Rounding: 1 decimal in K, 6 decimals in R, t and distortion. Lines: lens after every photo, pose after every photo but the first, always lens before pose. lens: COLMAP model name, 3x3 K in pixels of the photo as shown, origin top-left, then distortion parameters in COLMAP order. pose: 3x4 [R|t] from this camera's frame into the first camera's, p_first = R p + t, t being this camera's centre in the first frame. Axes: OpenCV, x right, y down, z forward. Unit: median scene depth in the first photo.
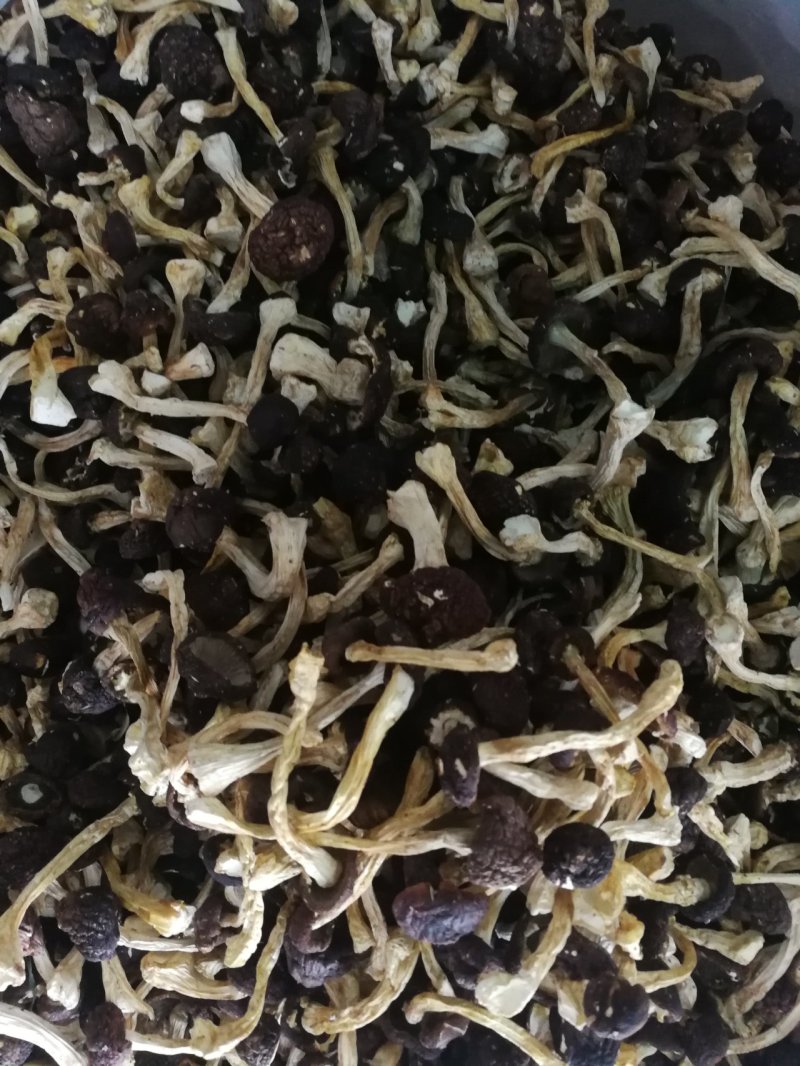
lens RADIAL K [[865.7, 0, 400.0], [0, 865.7, 533.0], [0, 0, 1]] dist [0.006321, -0.022533]
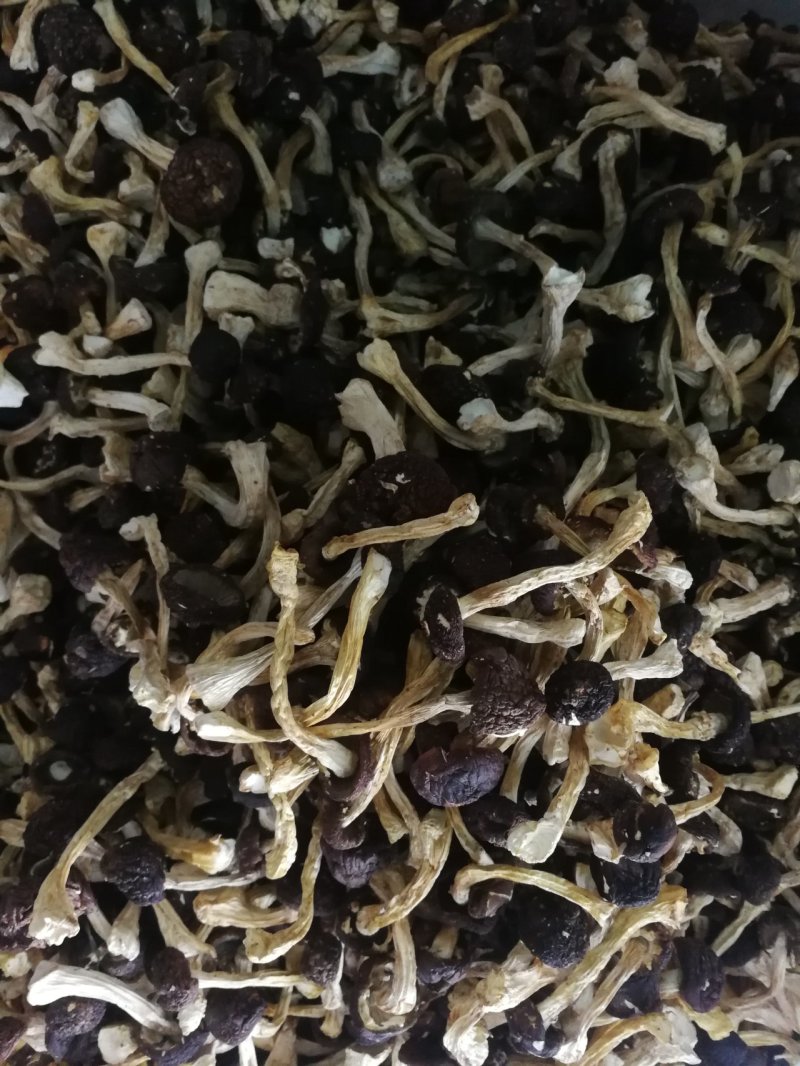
lens RADIAL K [[873.8, 0, 400.0], [0, 873.8, 533.0], [0, 0, 1]] dist [-0.009421, -0.007417]
pose [[0.980463, -0.195917, -0.017601, 0.041466], [0.195929, 0.980618, -0.001043, 0.113475], [0.017464, -0.002426, 0.999845, -0.019072]]
